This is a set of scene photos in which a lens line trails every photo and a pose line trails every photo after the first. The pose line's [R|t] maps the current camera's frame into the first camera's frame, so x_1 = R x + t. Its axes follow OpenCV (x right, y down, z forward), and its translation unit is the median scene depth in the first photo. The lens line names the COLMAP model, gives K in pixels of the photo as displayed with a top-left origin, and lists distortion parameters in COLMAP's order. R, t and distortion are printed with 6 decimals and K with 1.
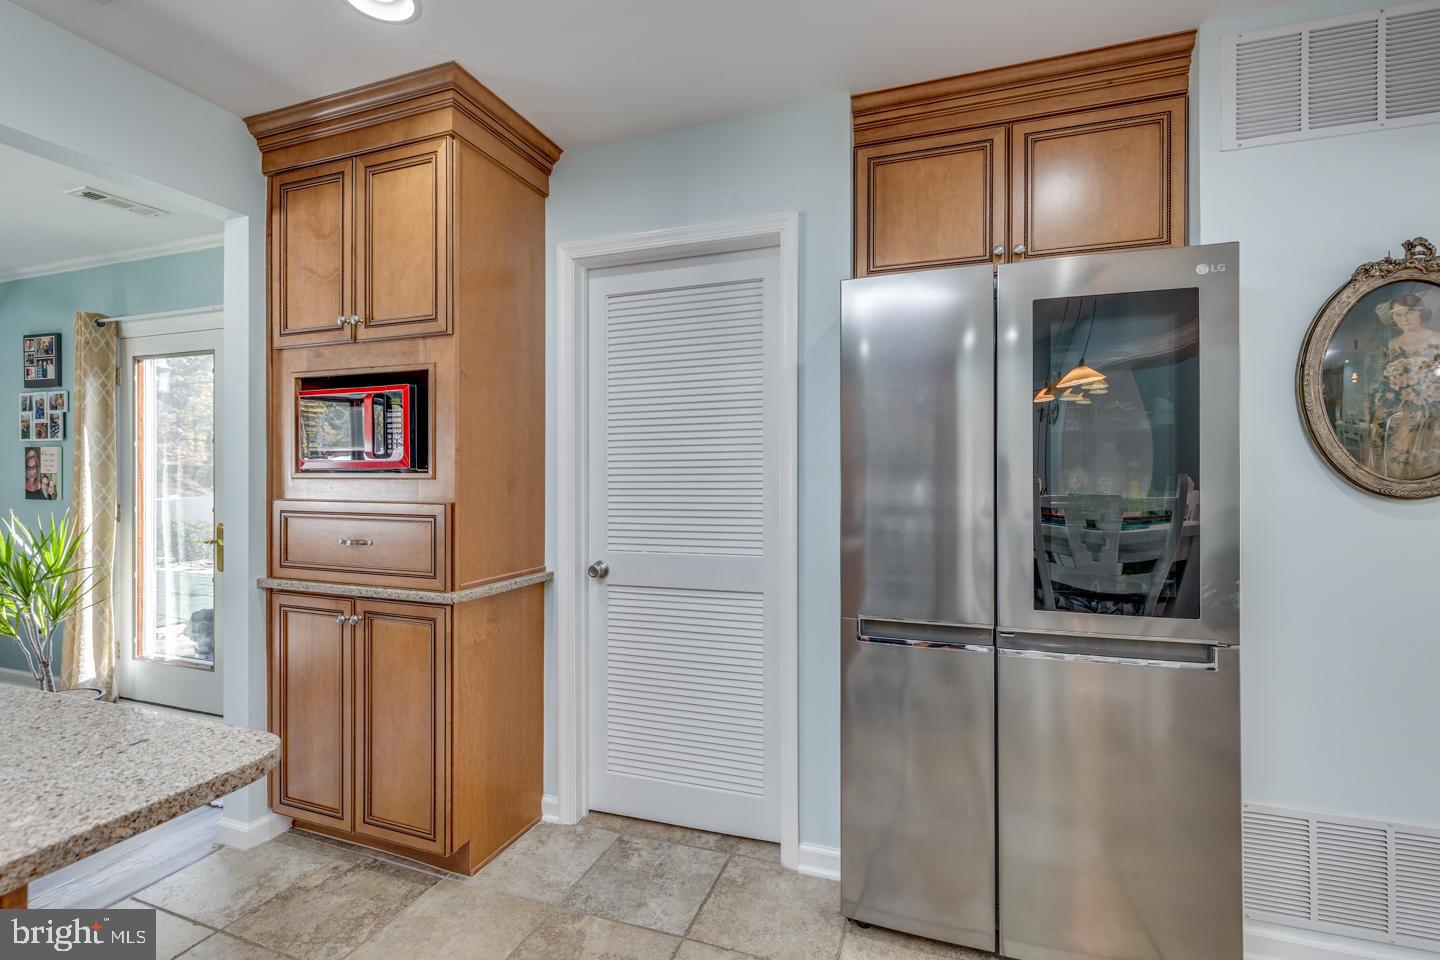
lens RADIAL K [[641.8, 0, 724.2], [0, 641.8, 477.3], [0, 0, 1]] dist [-0.000004, 0.000595]
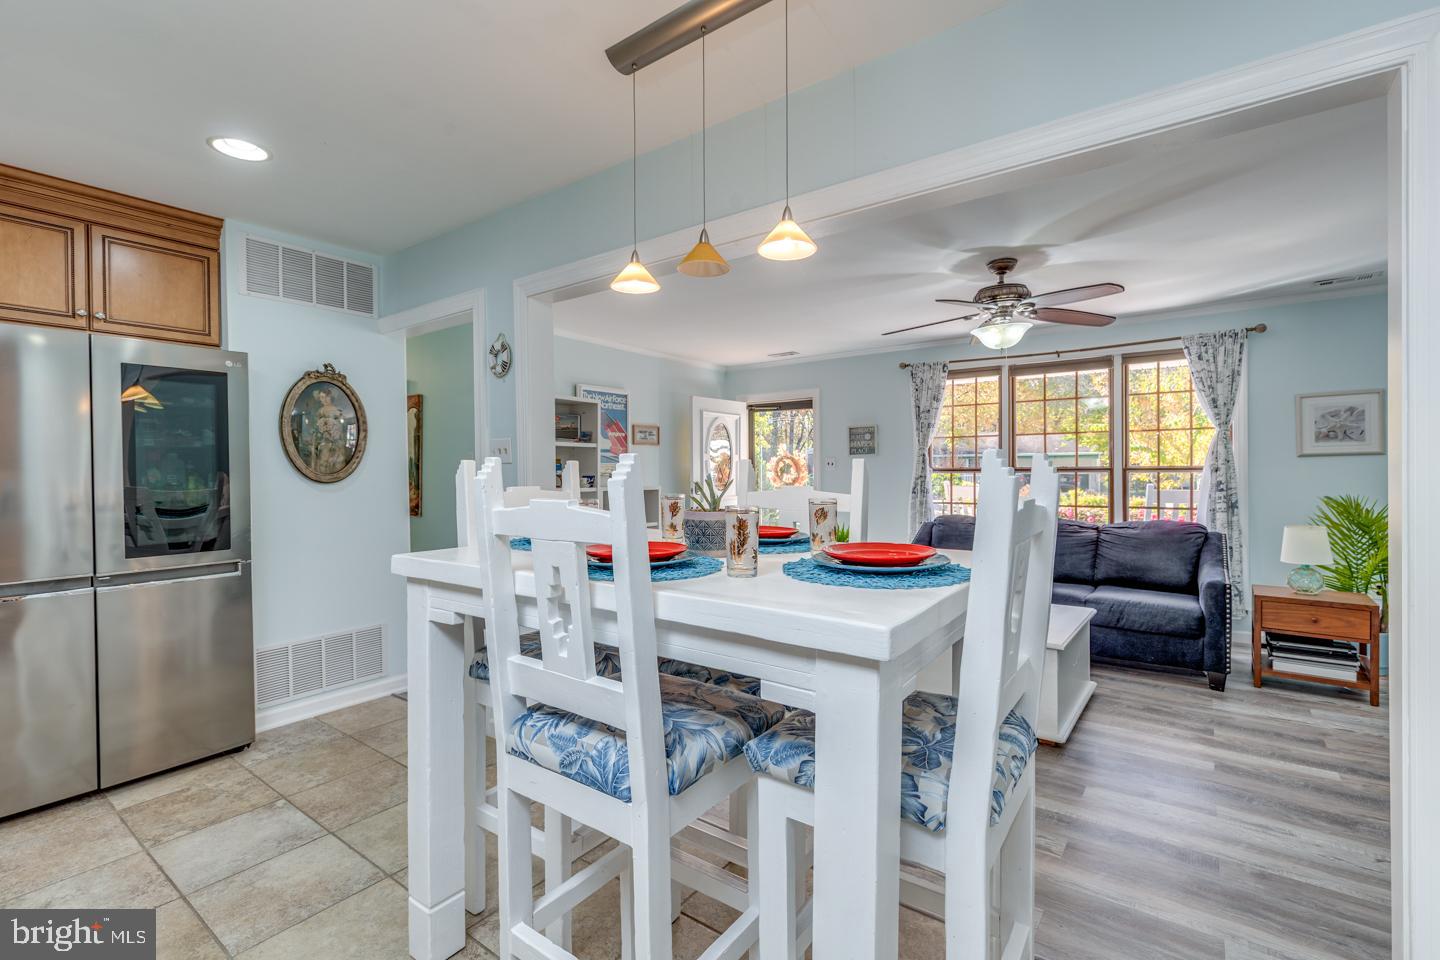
lens RADIAL K [[641.8, 0, 717.7], [0, 641.8, 474.7], [0, 0, 1]] dist [-0.000004, 0.000595]
pose [[0.280836, -0.010730, 0.959696, -0.609127], [0.006997, 0.999934, 0.009132, -0.005307], [-0.959730, 0.004150, 0.280893, -0.828605]]
